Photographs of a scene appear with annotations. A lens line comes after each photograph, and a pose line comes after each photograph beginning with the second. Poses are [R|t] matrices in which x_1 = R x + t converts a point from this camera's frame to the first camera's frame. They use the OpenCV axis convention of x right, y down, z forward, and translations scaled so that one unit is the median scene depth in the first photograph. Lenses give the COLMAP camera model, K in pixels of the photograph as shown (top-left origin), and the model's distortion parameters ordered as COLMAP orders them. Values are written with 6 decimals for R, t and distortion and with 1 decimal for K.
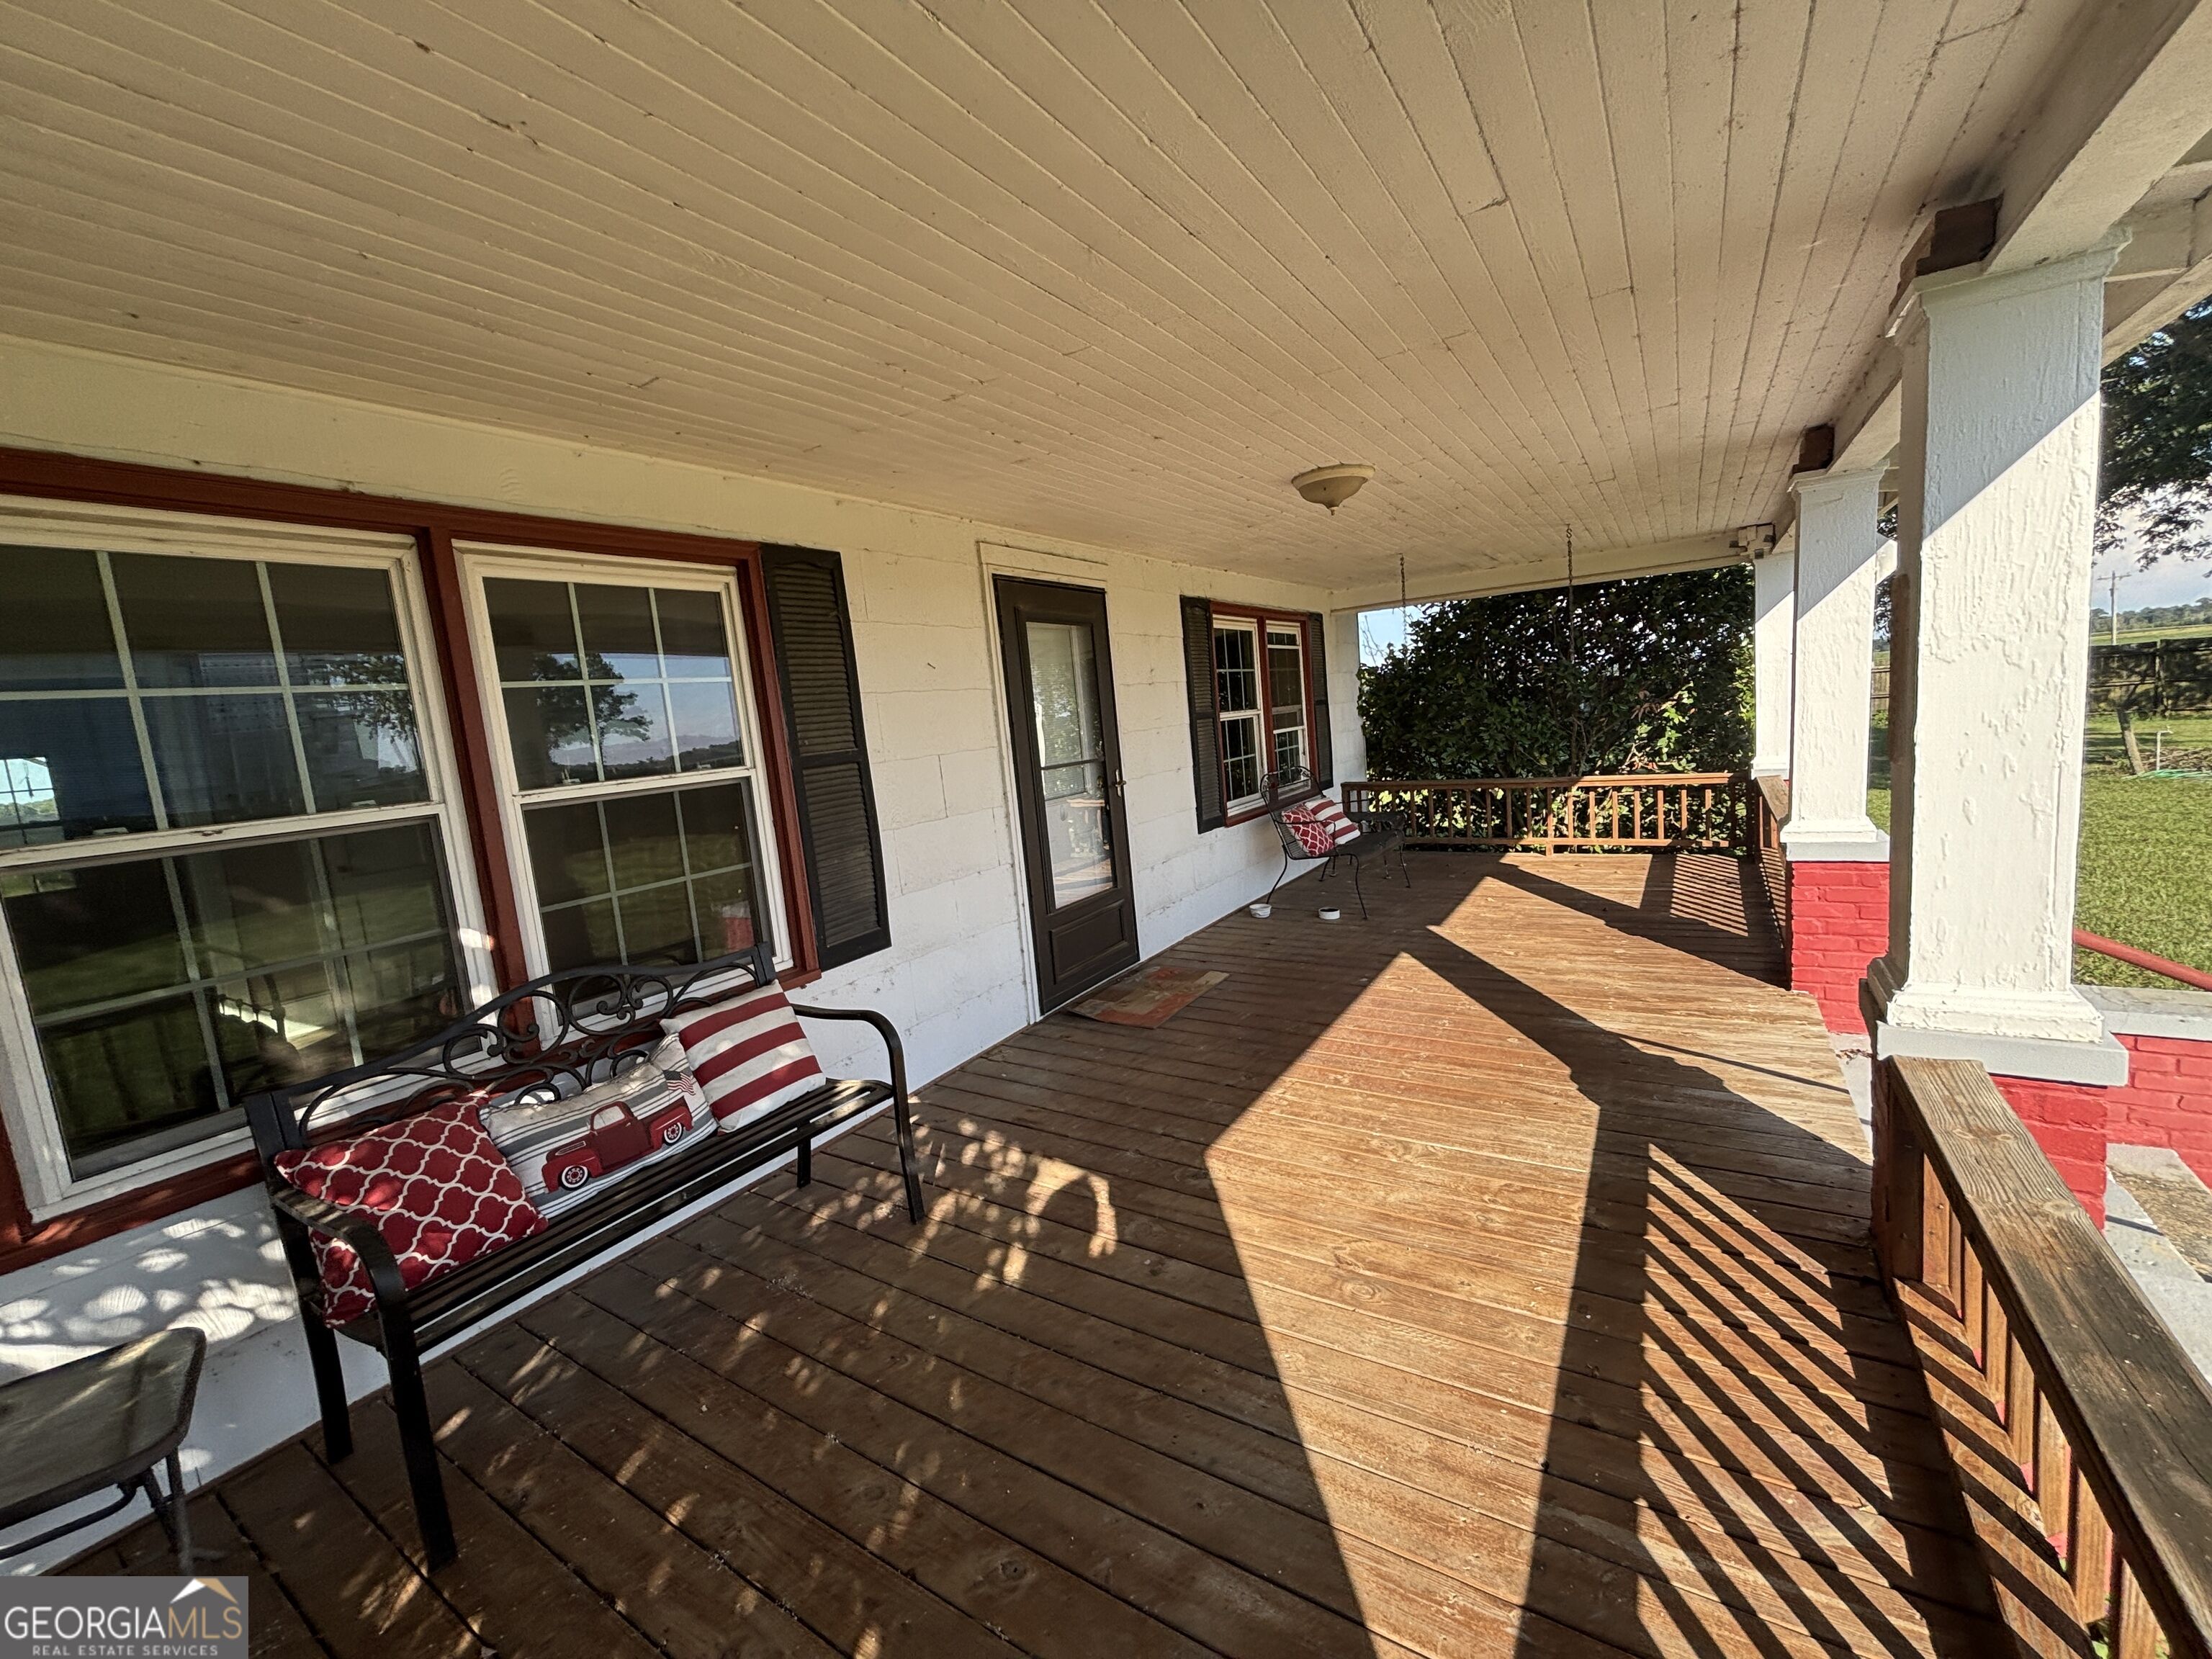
lens RADIAL K [[892.6, 0, 1100.1], [0, 892.6, 831.4], [0, 0, 1]] dist [-0.003610, -0.000201]
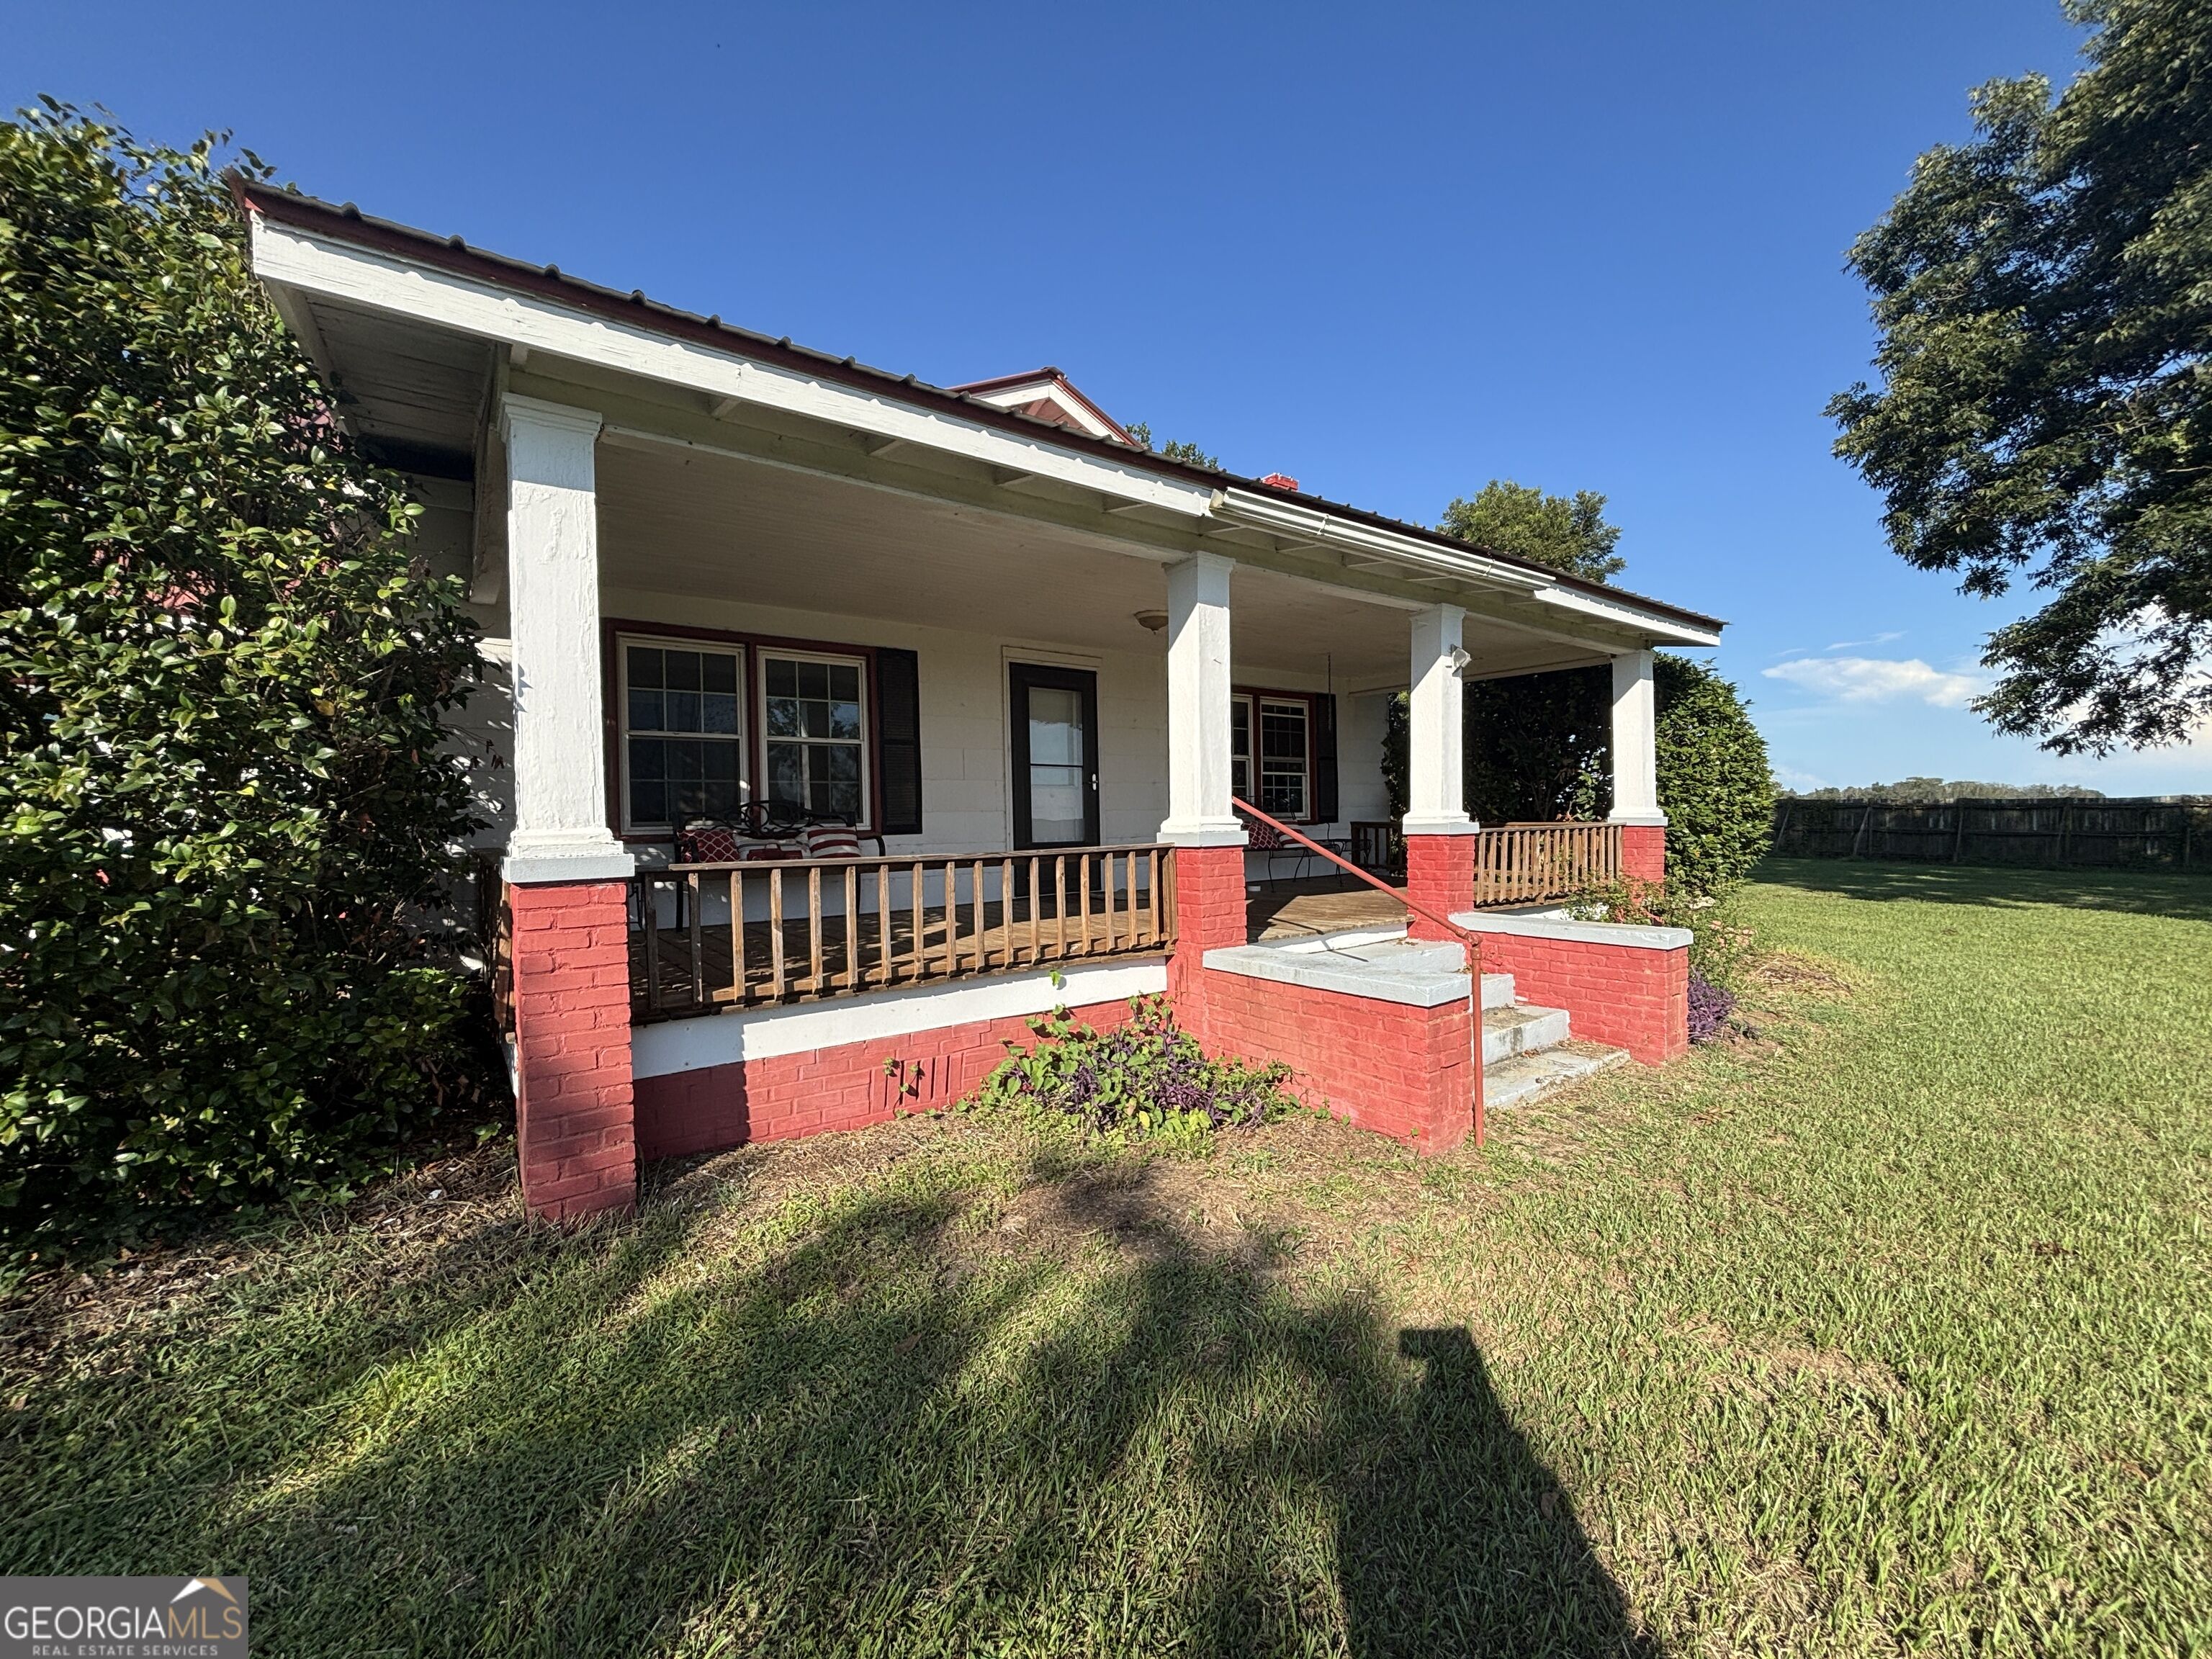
lens RADIAL K [[892.6, 0, 1108.9], [0, 892.6, 828.2], [0, 0, 1]] dist [-0.003610, -0.000201]
pose [[0.937556, 0.071683, -0.340368, 0.993911], [-0.106911, 0.990553, -0.085875, 0.278142], [0.330996, 0.116902, 0.936363, -0.916083]]
